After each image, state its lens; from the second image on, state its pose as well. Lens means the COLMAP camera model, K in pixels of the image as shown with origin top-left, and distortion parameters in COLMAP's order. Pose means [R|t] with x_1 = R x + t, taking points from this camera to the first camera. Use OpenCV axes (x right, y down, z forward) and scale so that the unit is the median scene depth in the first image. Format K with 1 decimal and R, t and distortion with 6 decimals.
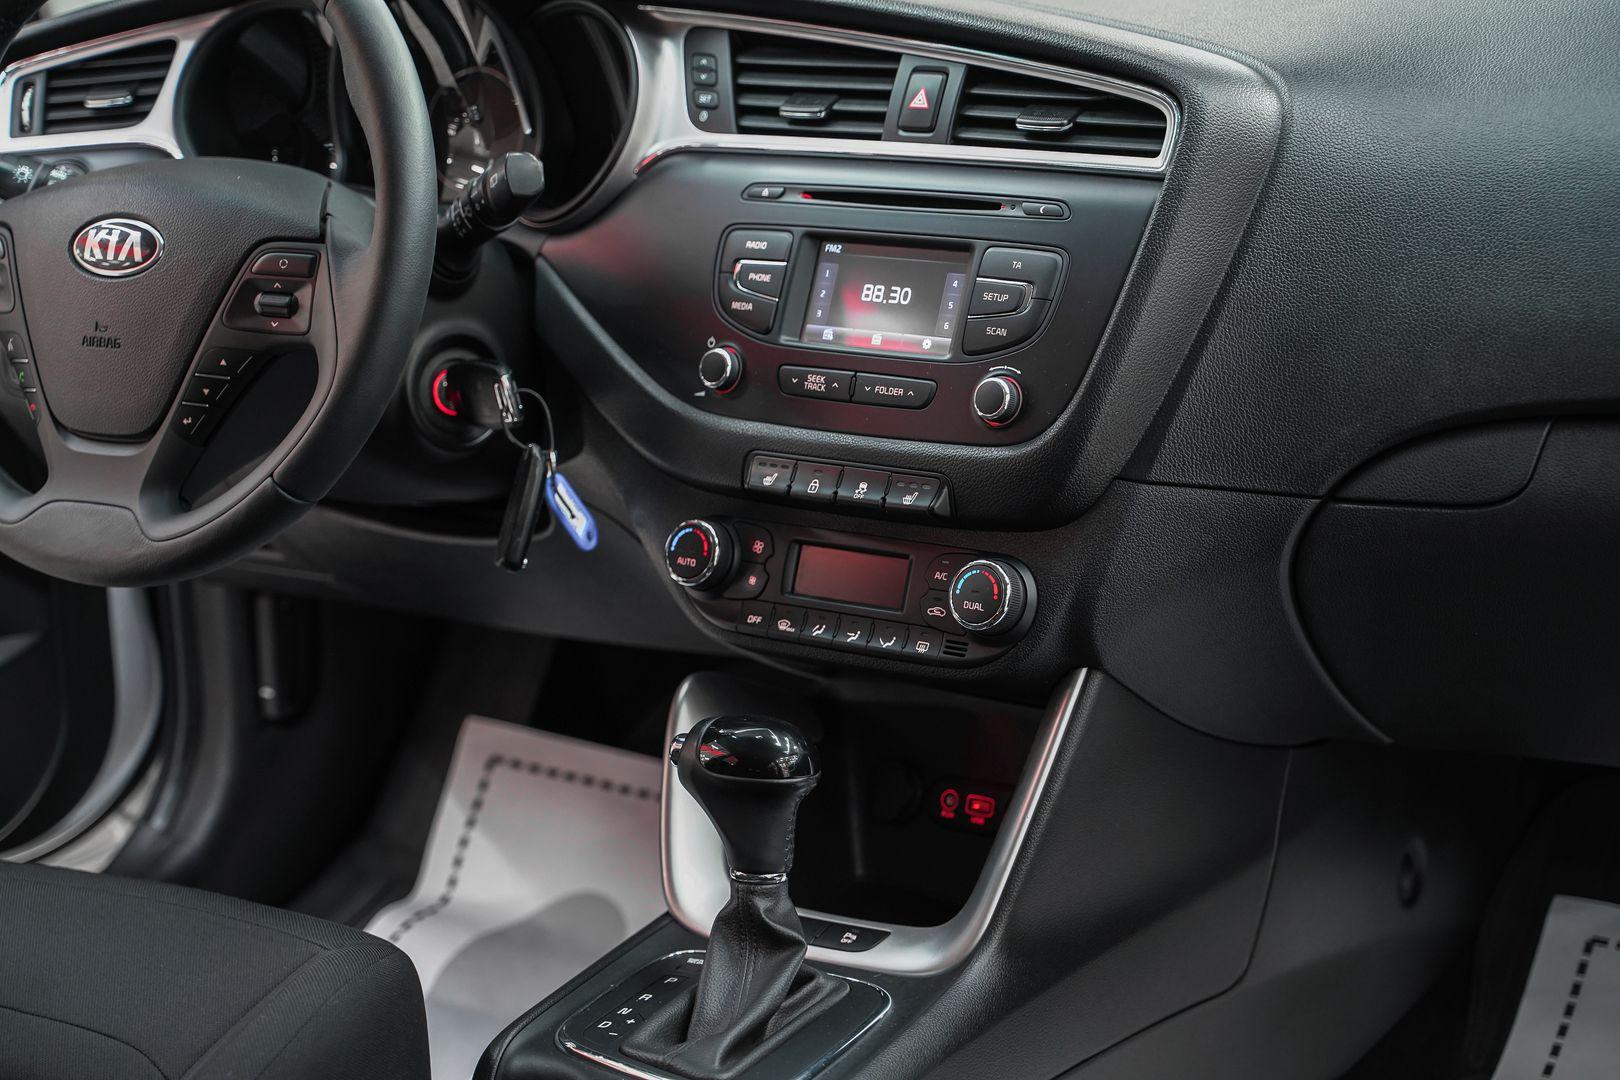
lens RADIAL K [[2790.3, 0, 795.9], [0, 2790.3, 533.6], [0, 0, 1]] dist [0.227898, 0.000000]
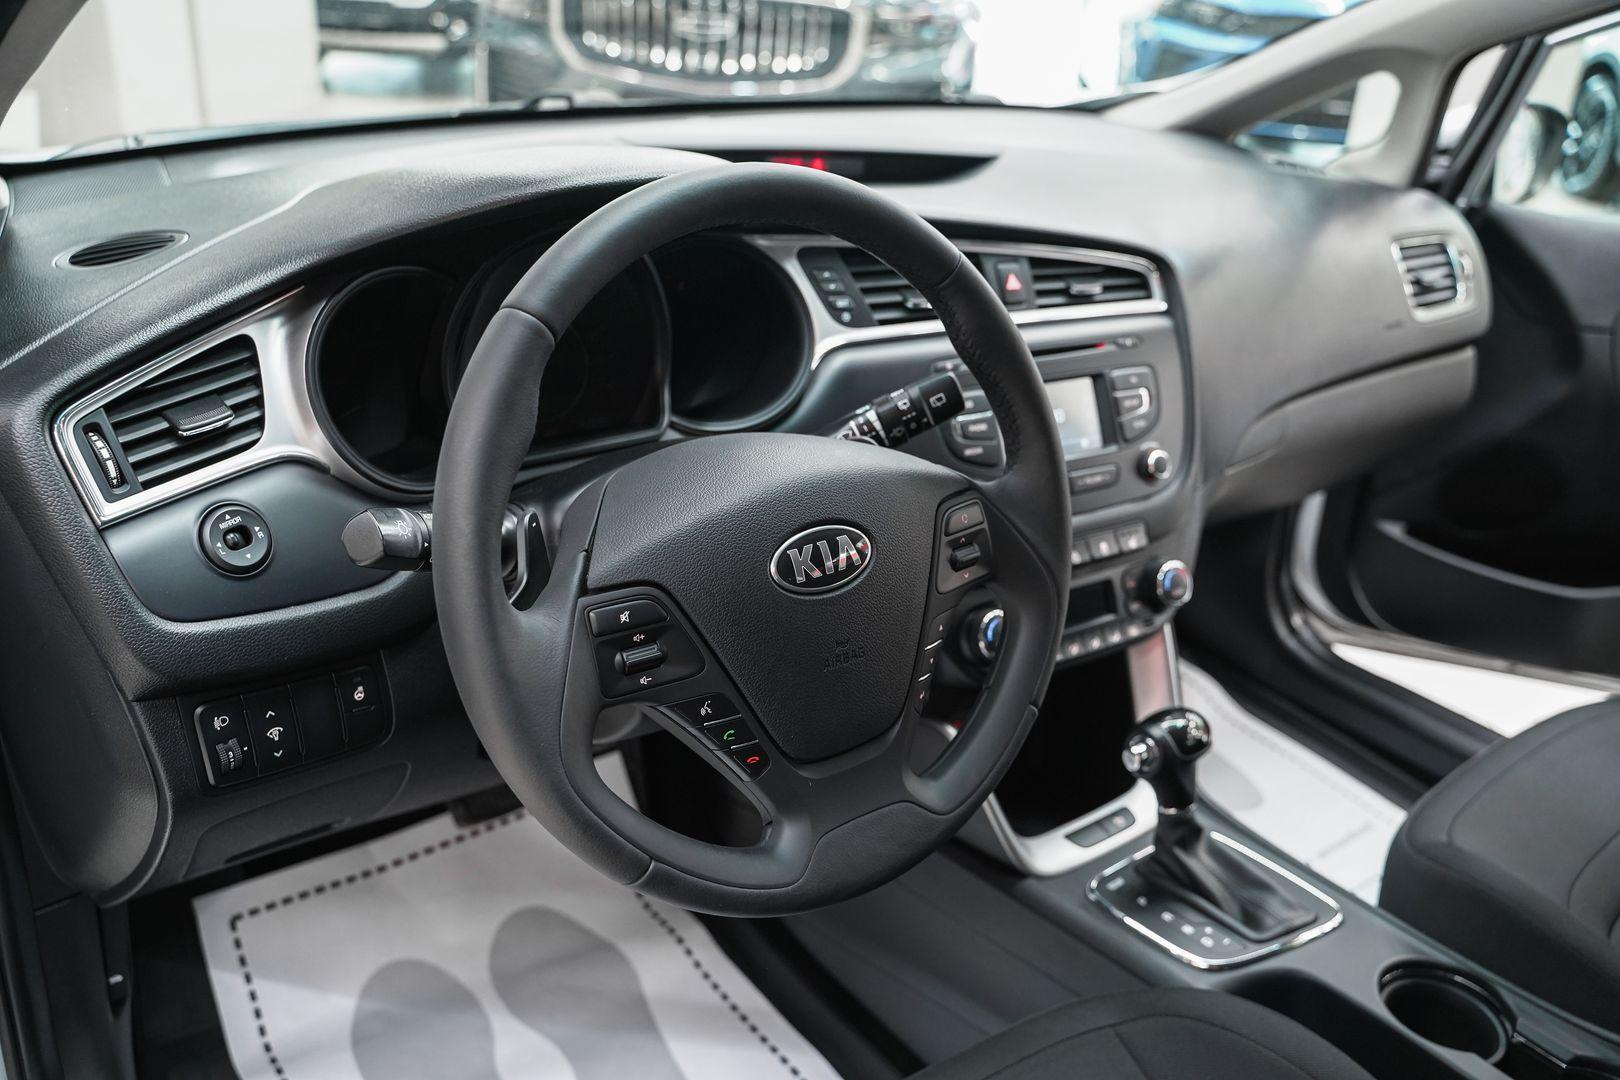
lens RADIAL K [[1308.3, 0, 804.8], [0, 1308.3, 534.9], [0, 0, 1]] dist [-0.110711, 0.078025]
pose [[0.370952, -0.302905, 0.877863, -0.614986], [0.190378, 0.950036, 0.247361, -0.215115], [-0.908928, 0.075367, 0.410084, 0.826575]]
